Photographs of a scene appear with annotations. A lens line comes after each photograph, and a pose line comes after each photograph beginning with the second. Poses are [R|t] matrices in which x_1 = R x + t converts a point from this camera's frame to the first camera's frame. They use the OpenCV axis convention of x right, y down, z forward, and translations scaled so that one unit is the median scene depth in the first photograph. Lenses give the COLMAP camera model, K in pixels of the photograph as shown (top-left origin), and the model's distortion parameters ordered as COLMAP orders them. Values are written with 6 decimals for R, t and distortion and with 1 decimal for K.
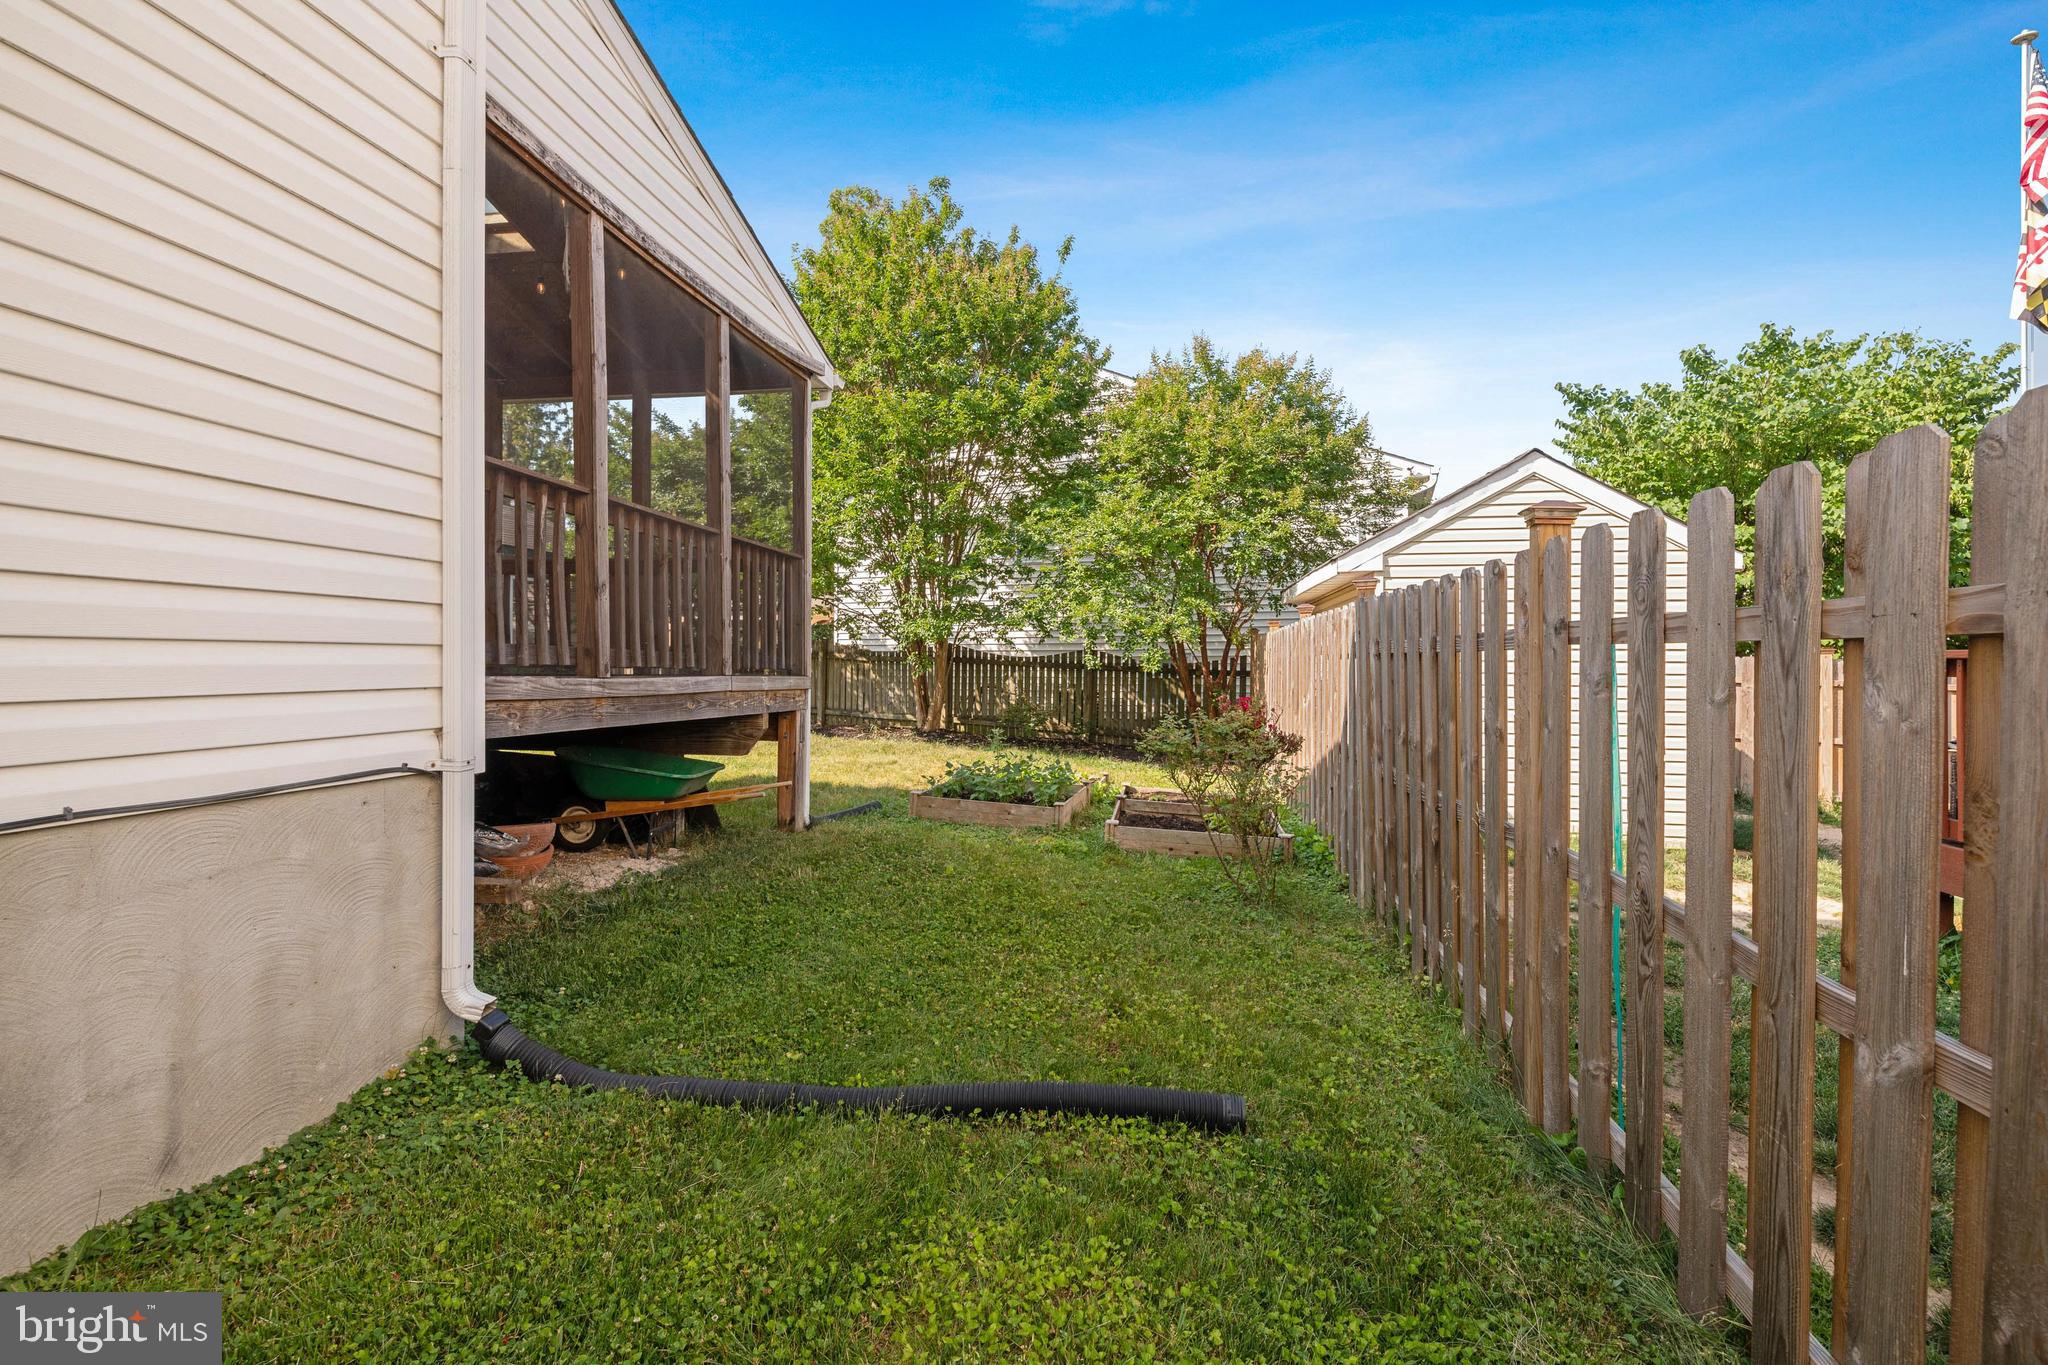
lens RADIAL K [[885.0, 0, 1025.4], [0, 885.0, 671.6], [0, 0, 1]] dist [-0.012517, -0.000309]
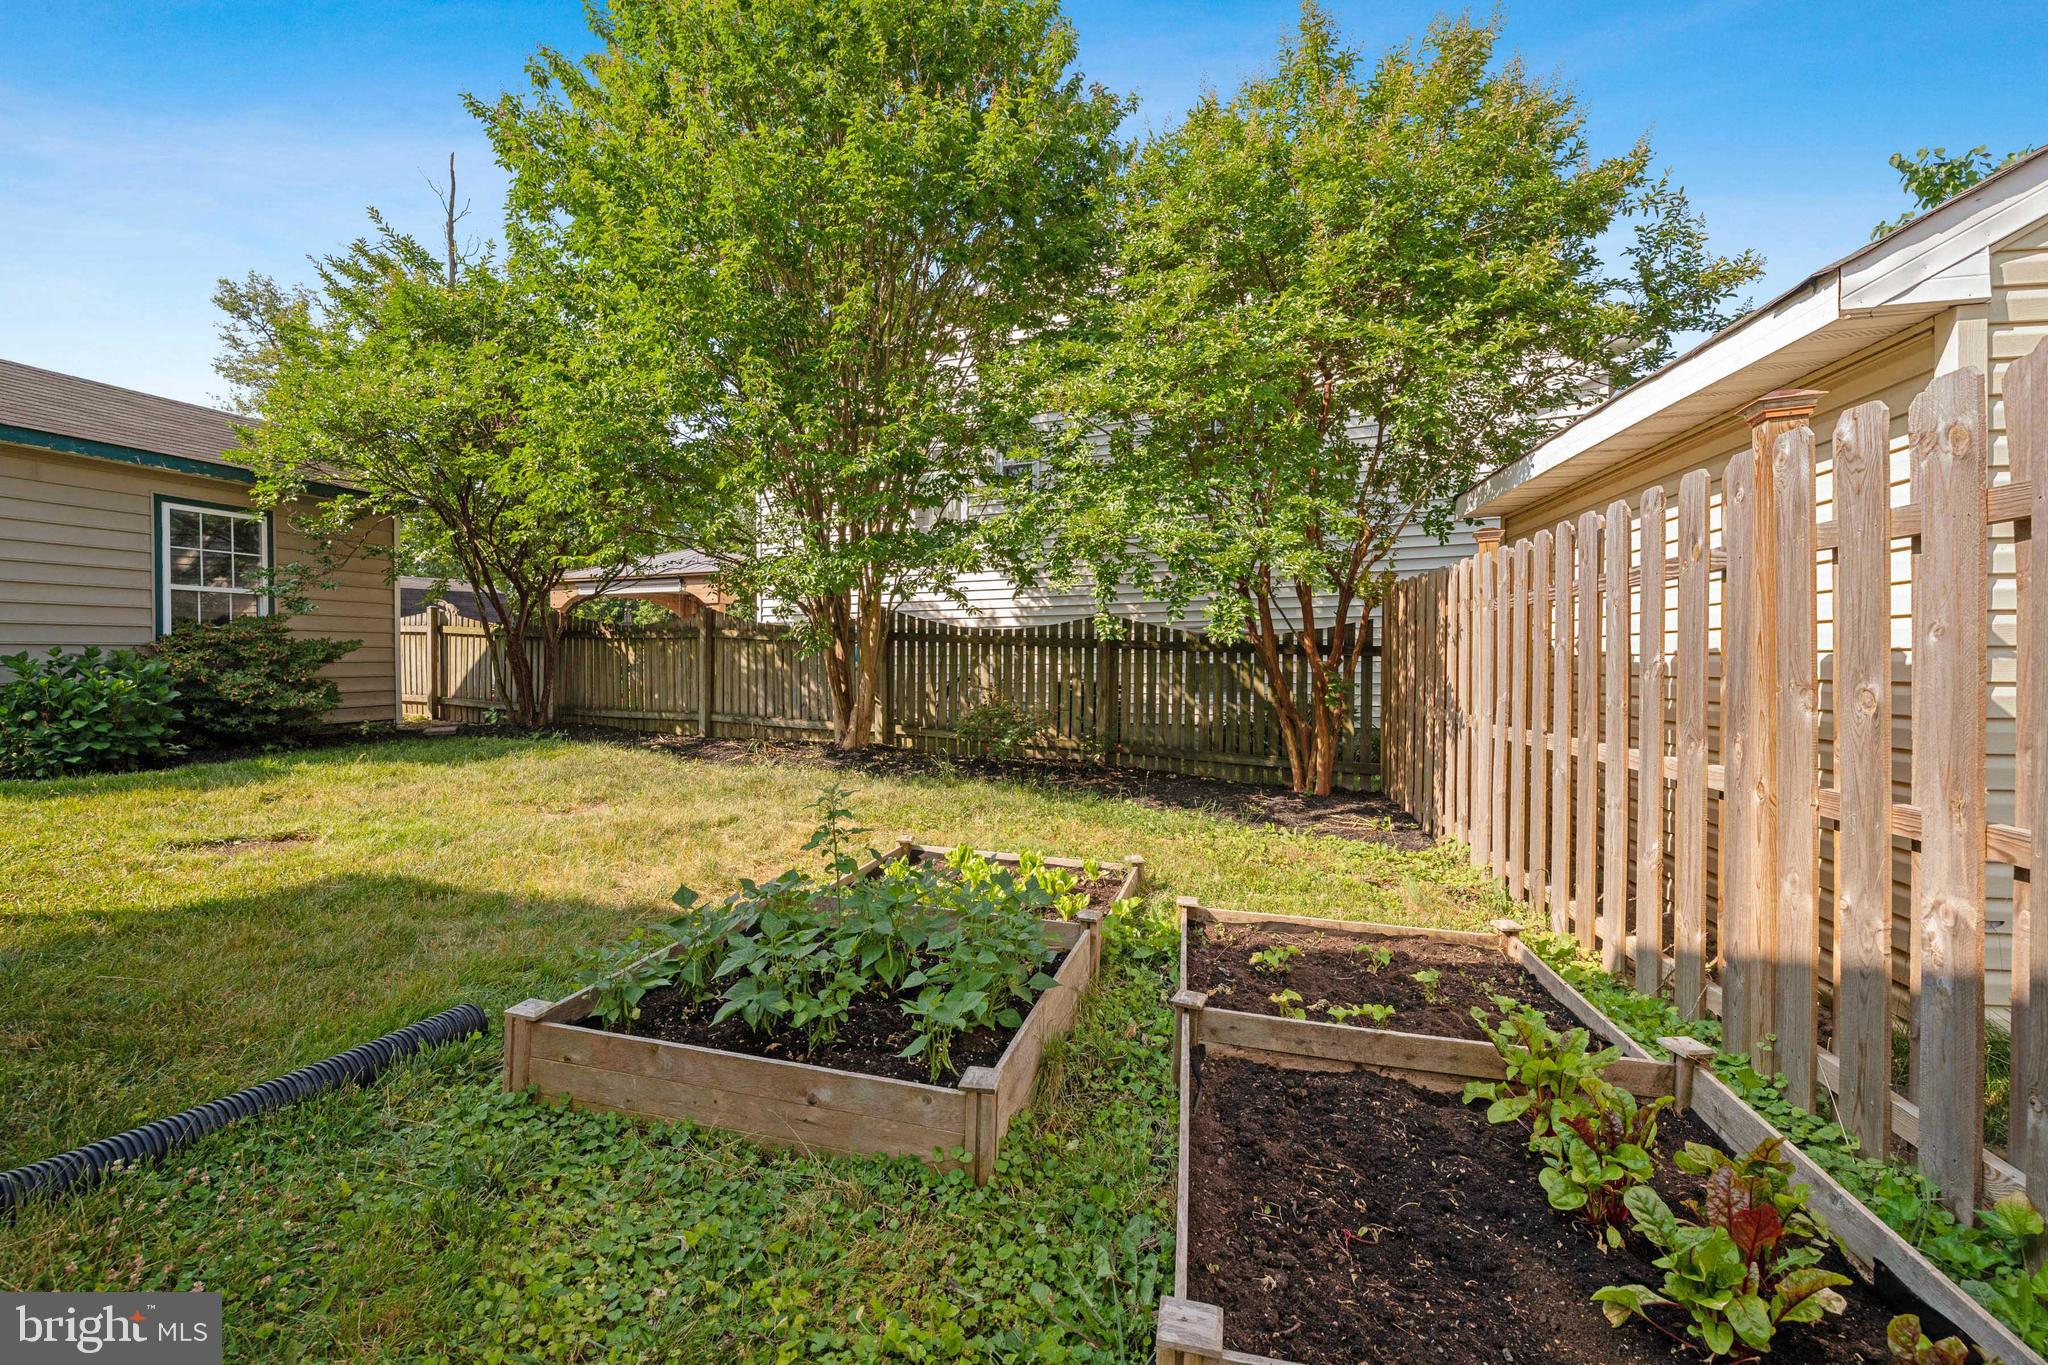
lens RADIAL K [[885.0, 0, 1025.4], [0, 885.0, 671.6], [0, 0, 1]] dist [-0.012517, -0.000309]
pose [[0.999630, -0.008307, -0.025909, 0.033474], [0.008434, 0.999953, 0.004827, 0.011064], [0.025868, -0.005044, 0.999653, 0.398269]]
